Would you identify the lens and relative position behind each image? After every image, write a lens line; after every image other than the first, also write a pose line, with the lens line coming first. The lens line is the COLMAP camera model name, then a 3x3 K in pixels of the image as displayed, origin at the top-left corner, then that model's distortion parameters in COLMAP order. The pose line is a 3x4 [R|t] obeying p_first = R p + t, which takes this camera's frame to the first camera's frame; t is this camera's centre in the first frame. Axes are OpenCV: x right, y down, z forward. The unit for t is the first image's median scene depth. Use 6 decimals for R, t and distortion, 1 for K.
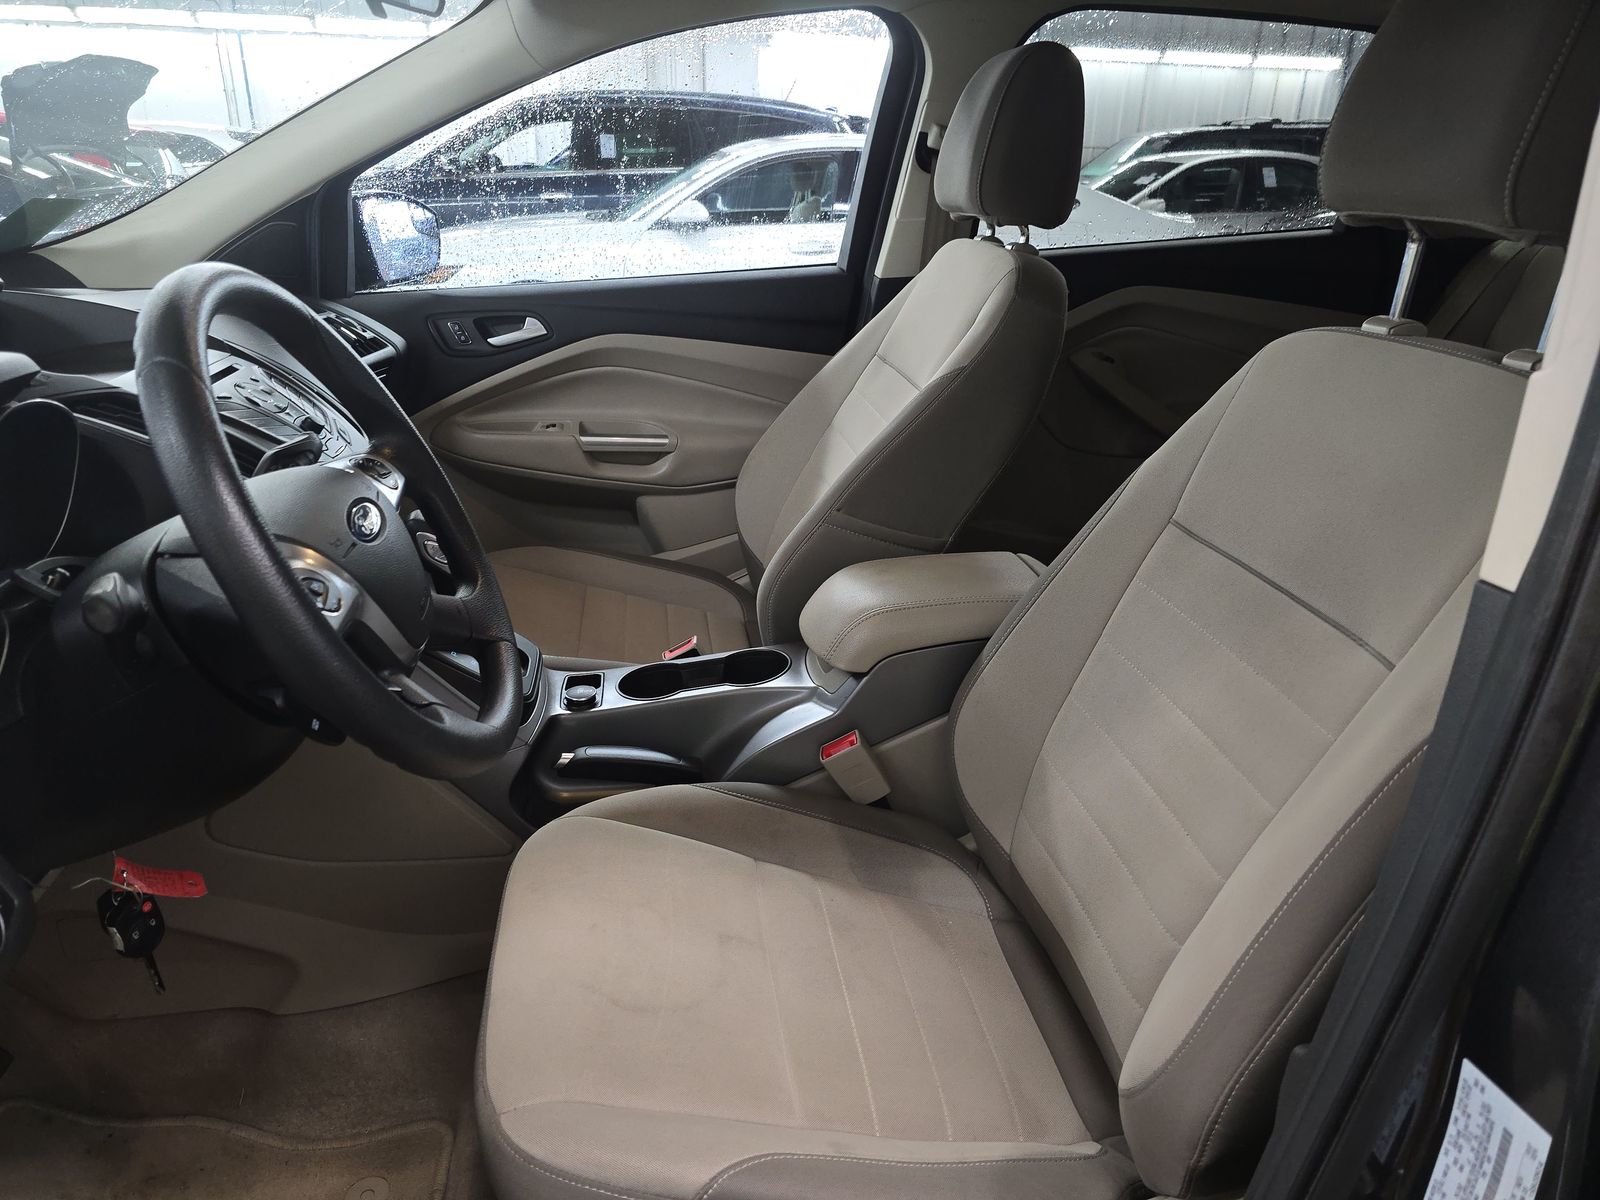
lens RADIAL K [[1082.3, 0, 803.0], [0, 1082.3, 593.8], [0, 0, 1]] dist [0.058037, -0.049399]
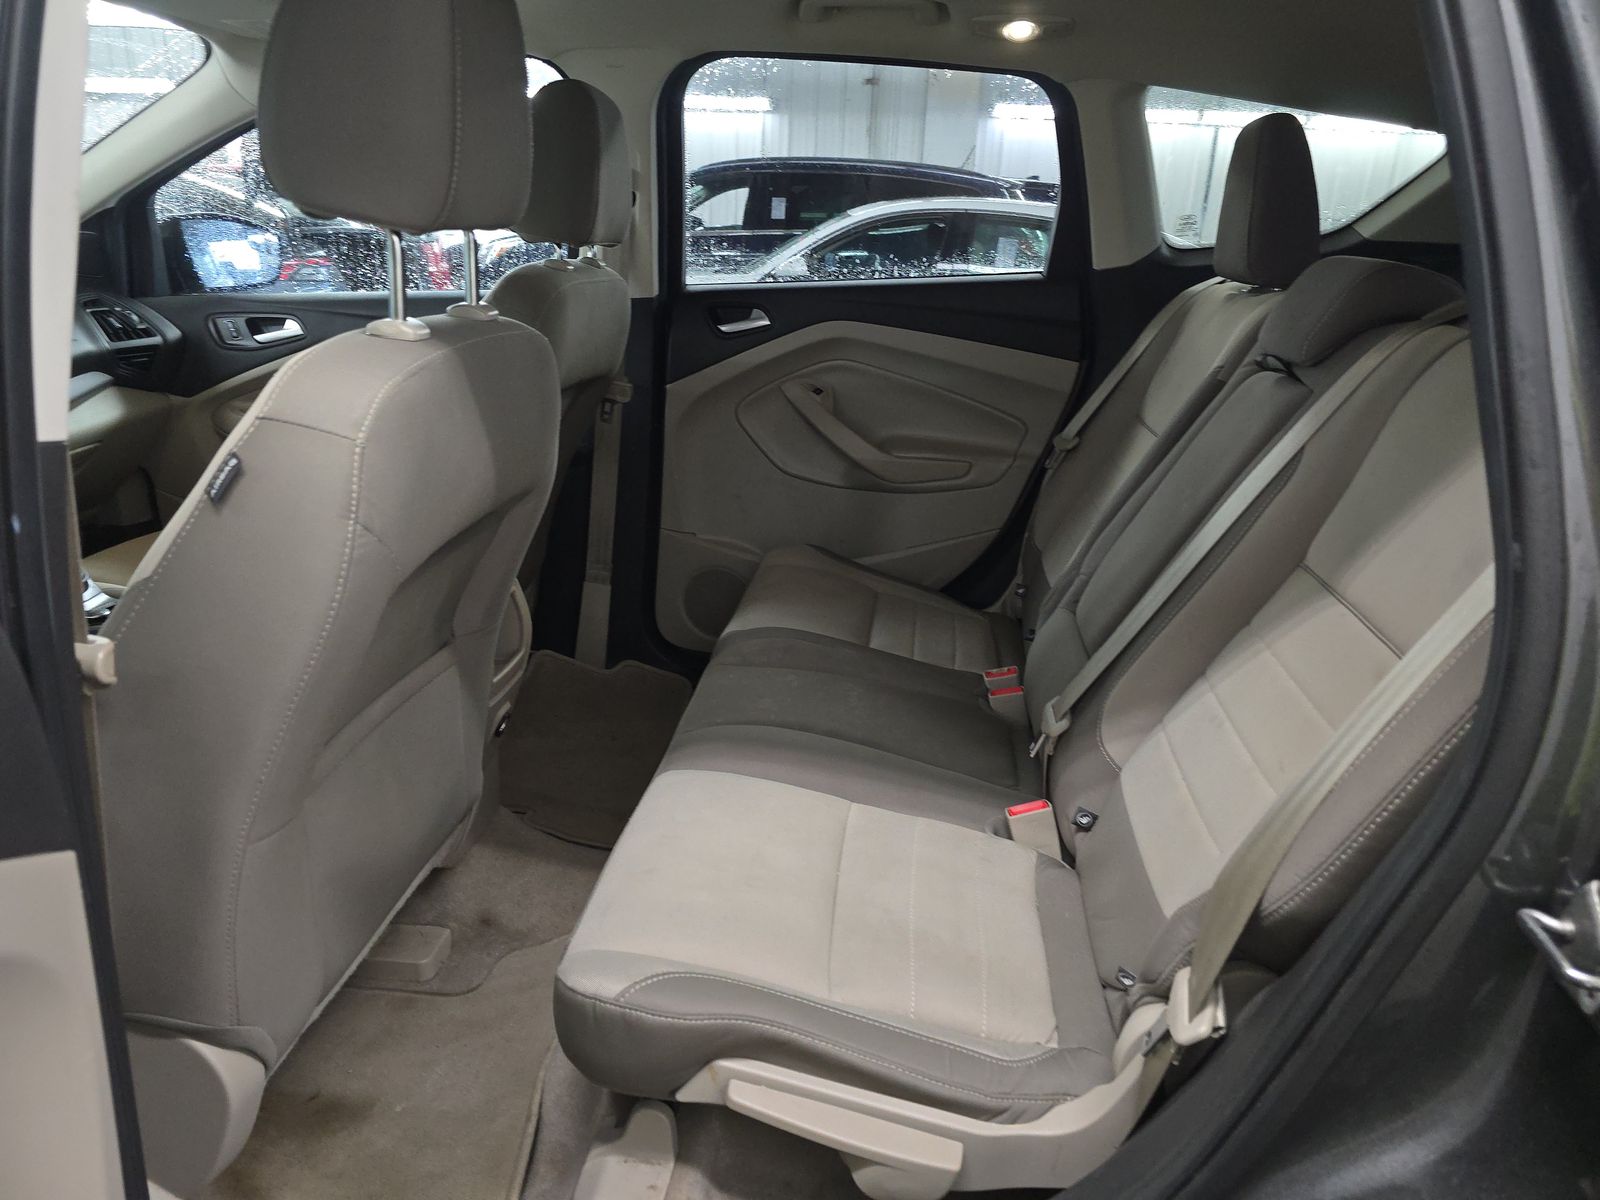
lens RADIAL K [[1082.3, 0, 778.9], [0, 1082.3, 583.0], [0, 0, 1]] dist [0.097491, -0.135690]
pose [[0.965199, 0.100033, -0.241627, 0.179198], [-0.115730, 0.991938, -0.051632, 0.007603], [0.234514, 0.077799, 0.968994, 0.004434]]
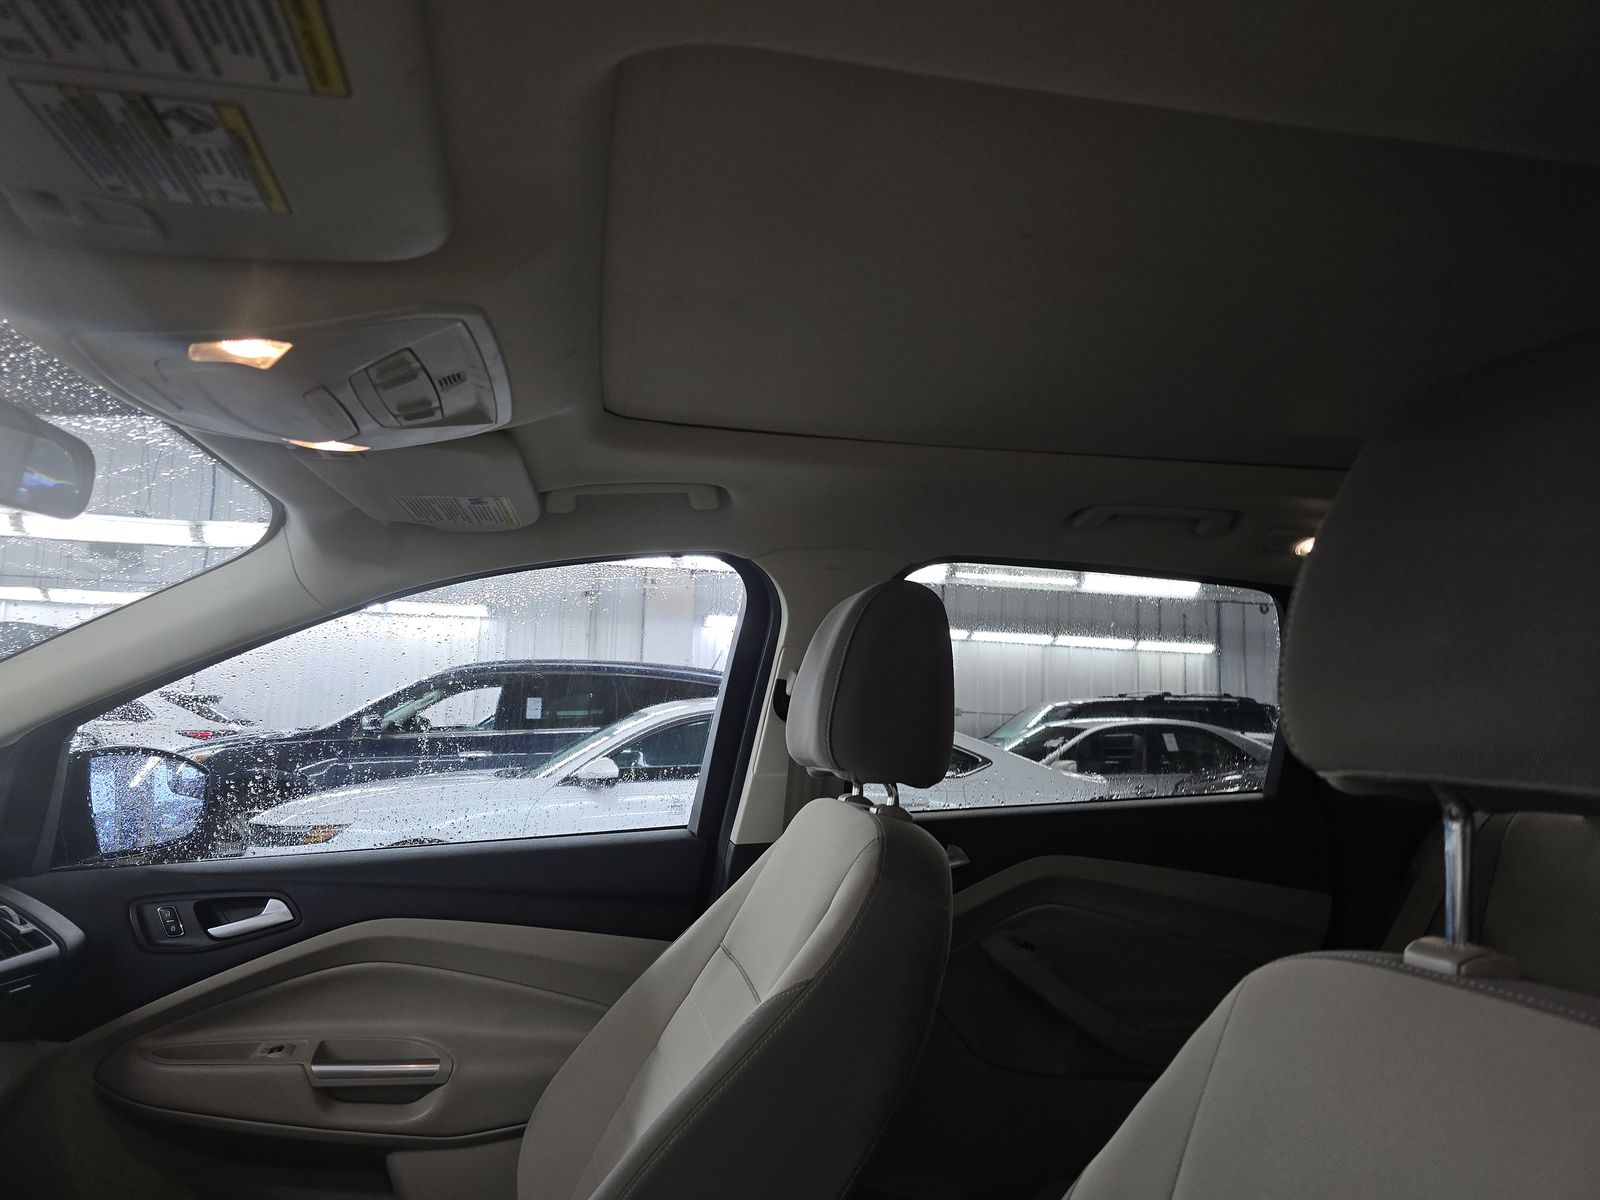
lens RADIAL K [[1082.3, 0, 803.0], [0, 1082.3, 593.8], [0, 0, 1]] dist [0.058037, -0.049399]
pose [[0.998340, 0.013043, 0.056100, 0.023943], [0.015329, 0.878725, -0.477081, -0.021916], [-0.055519, 0.477149, 0.877067, 0.064381]]
